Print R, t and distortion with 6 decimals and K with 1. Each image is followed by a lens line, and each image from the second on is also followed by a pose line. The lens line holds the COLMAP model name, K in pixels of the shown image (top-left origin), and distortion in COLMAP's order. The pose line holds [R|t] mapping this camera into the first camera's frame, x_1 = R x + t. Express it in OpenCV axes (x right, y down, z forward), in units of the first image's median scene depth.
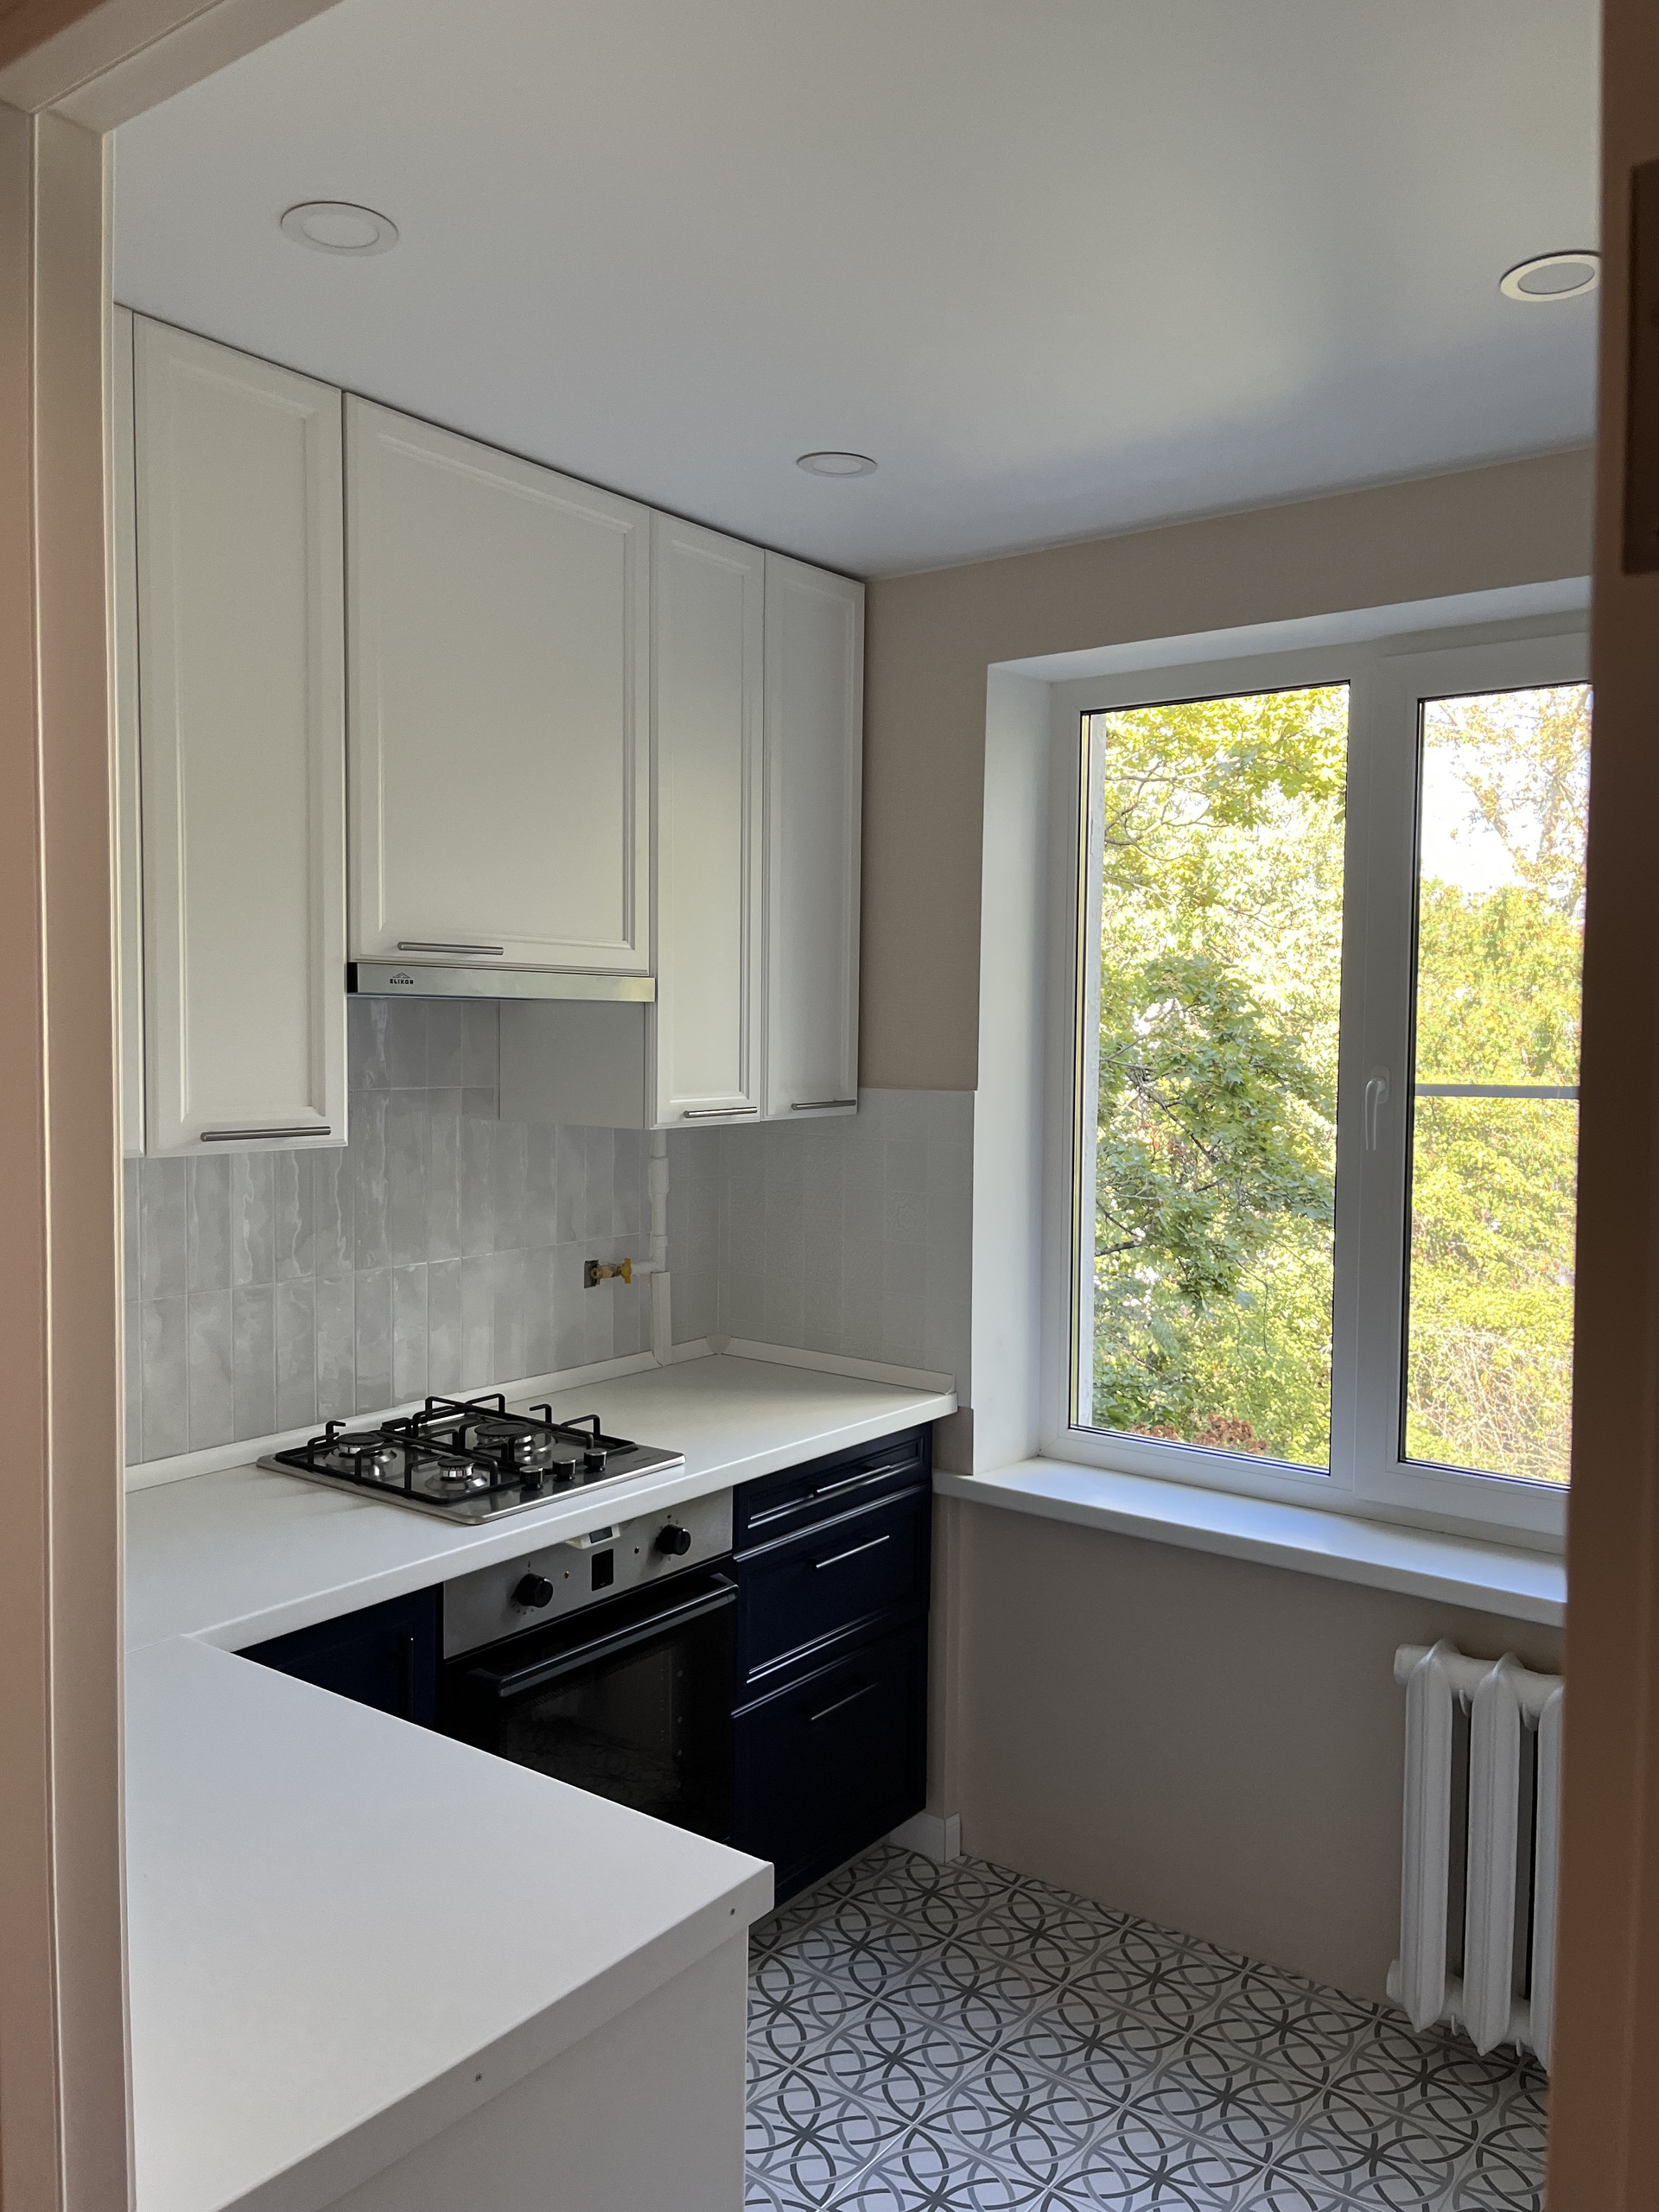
lens RADIAL K [[1686.5, 0, 825.6], [0, 1686.5, 1101.5], [0, 0, 1]] dist [0.035548, -0.035478]
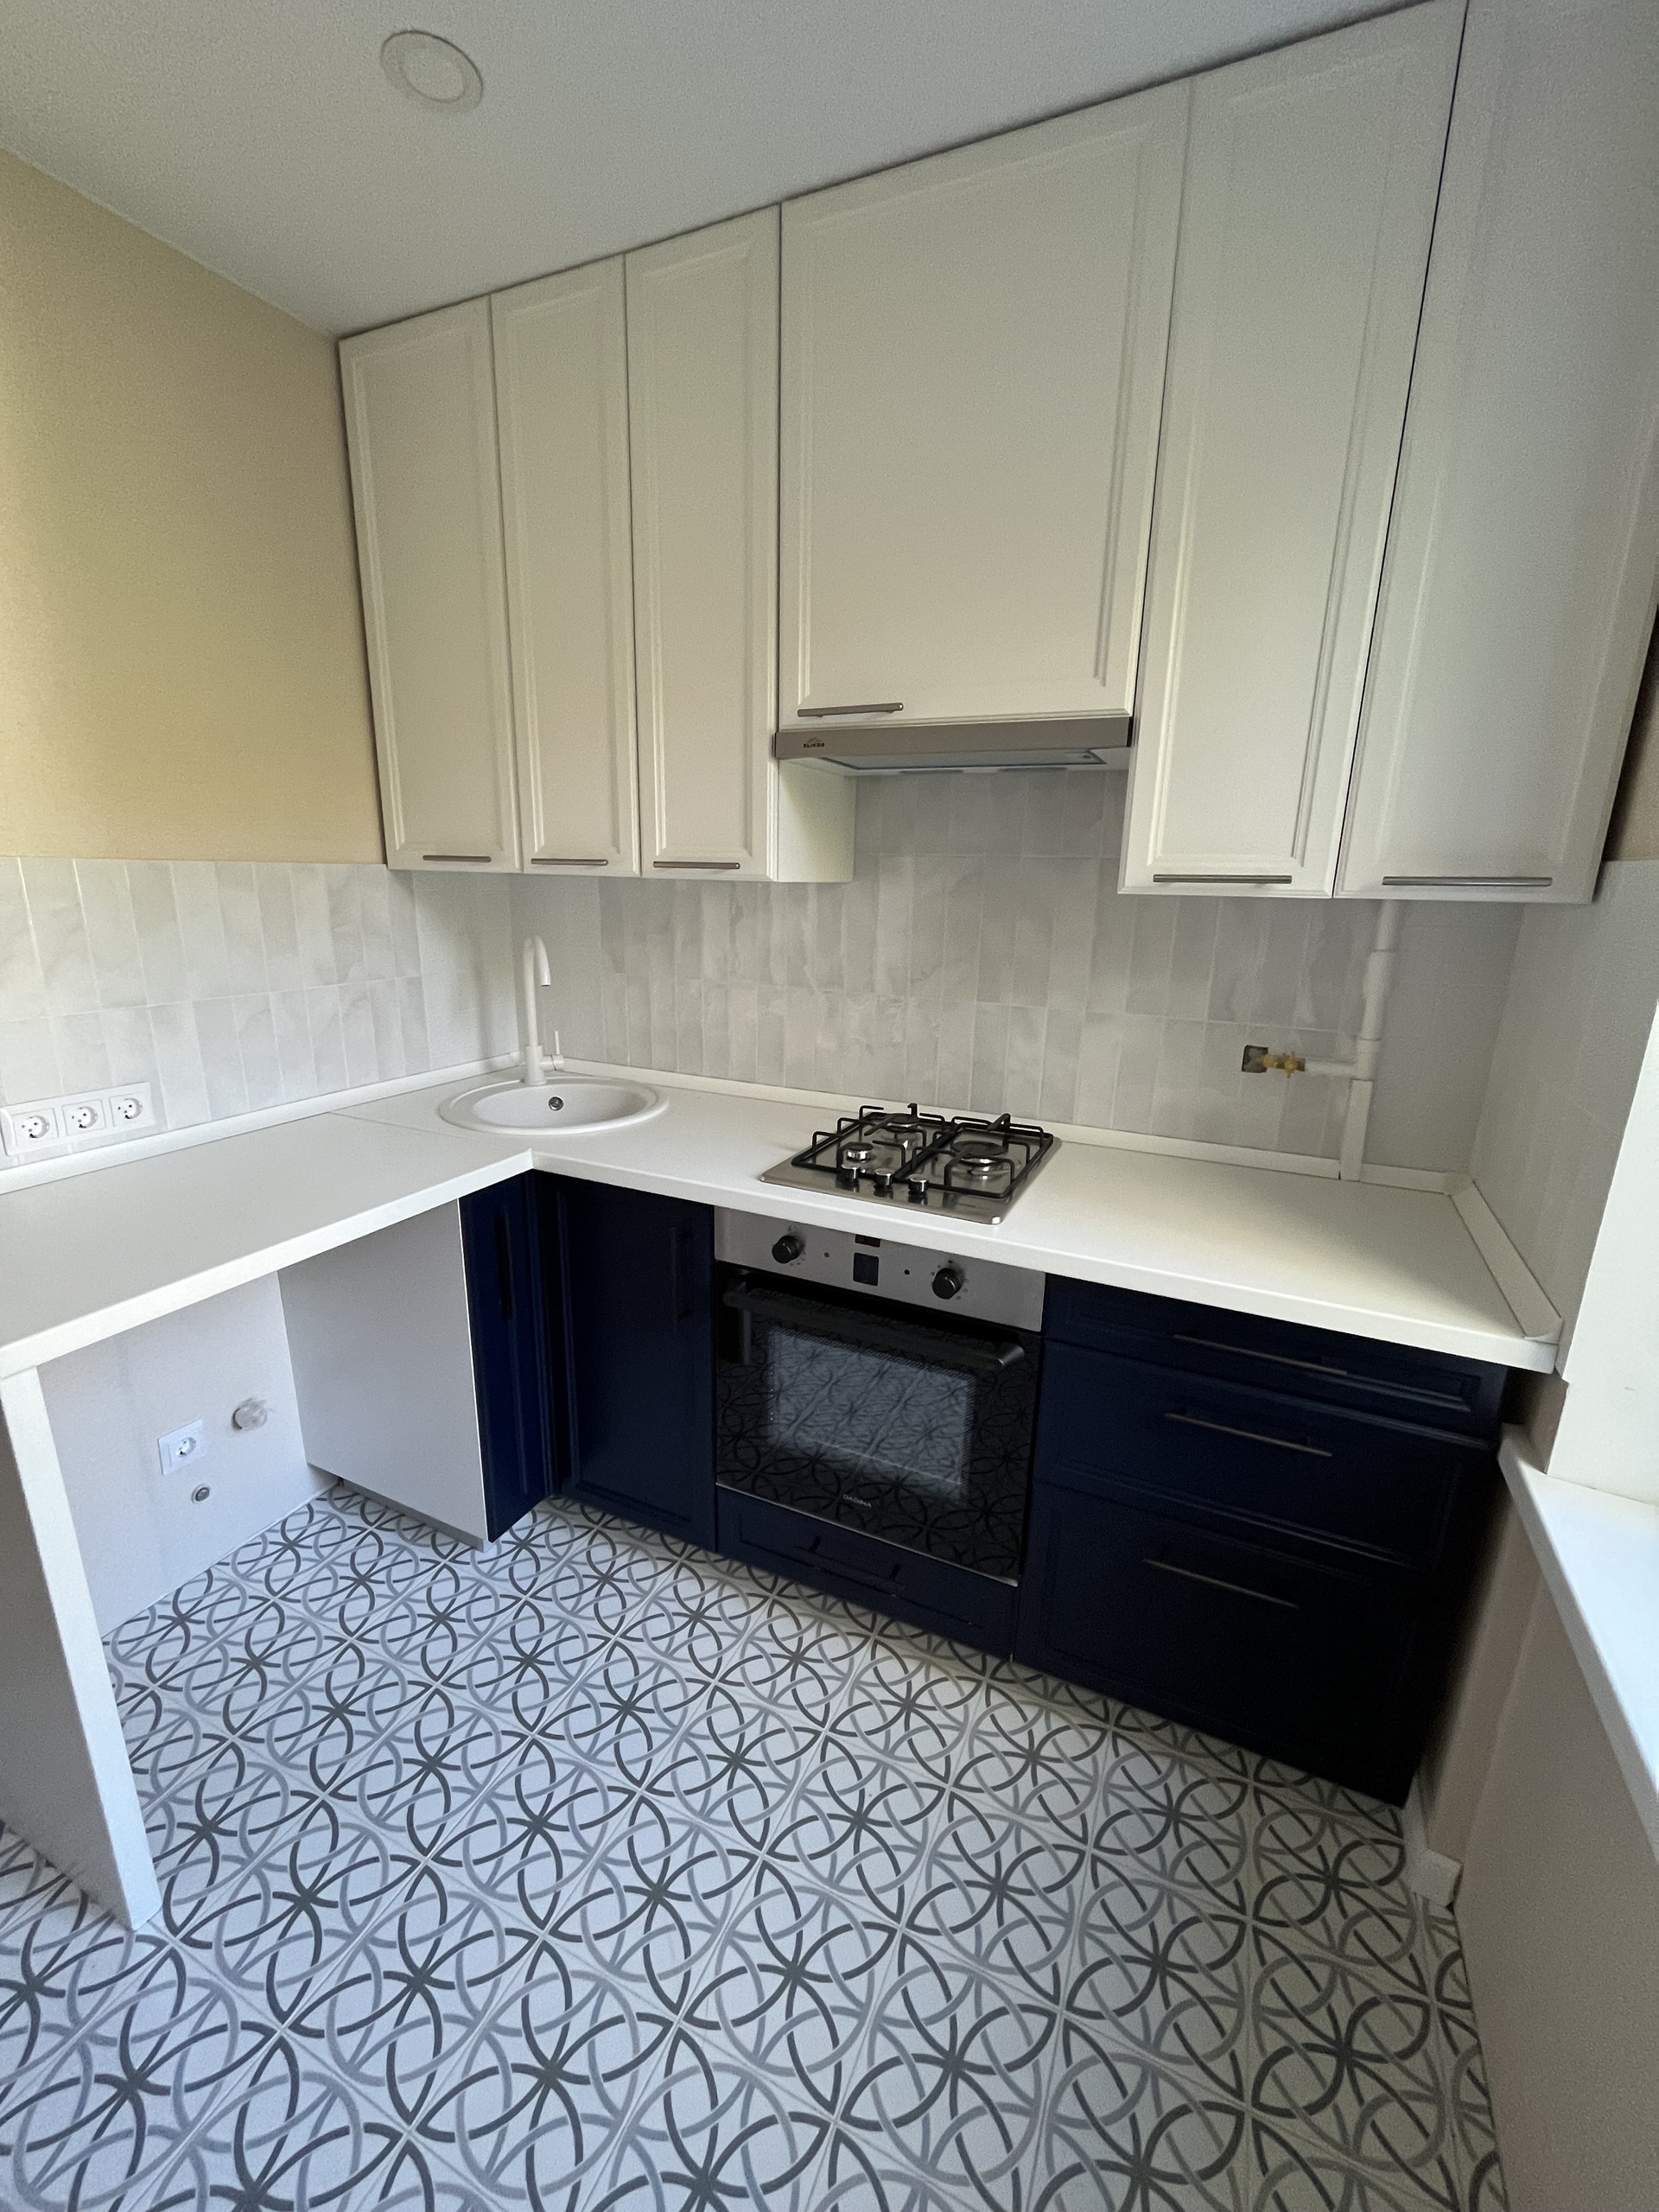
lens RADIAL K [[892.0, 0, 830.2], [0, 892.0, 1118.2], [0, 0, 1]] dist [-0.009658, 0.000394]
pose [[0.200194, 0.263591, -0.943633, 0.343657], [-0.056841, 0.964632, 0.257398, 0.015809], [0.978106, 0.002107, 0.208096, 0.701099]]
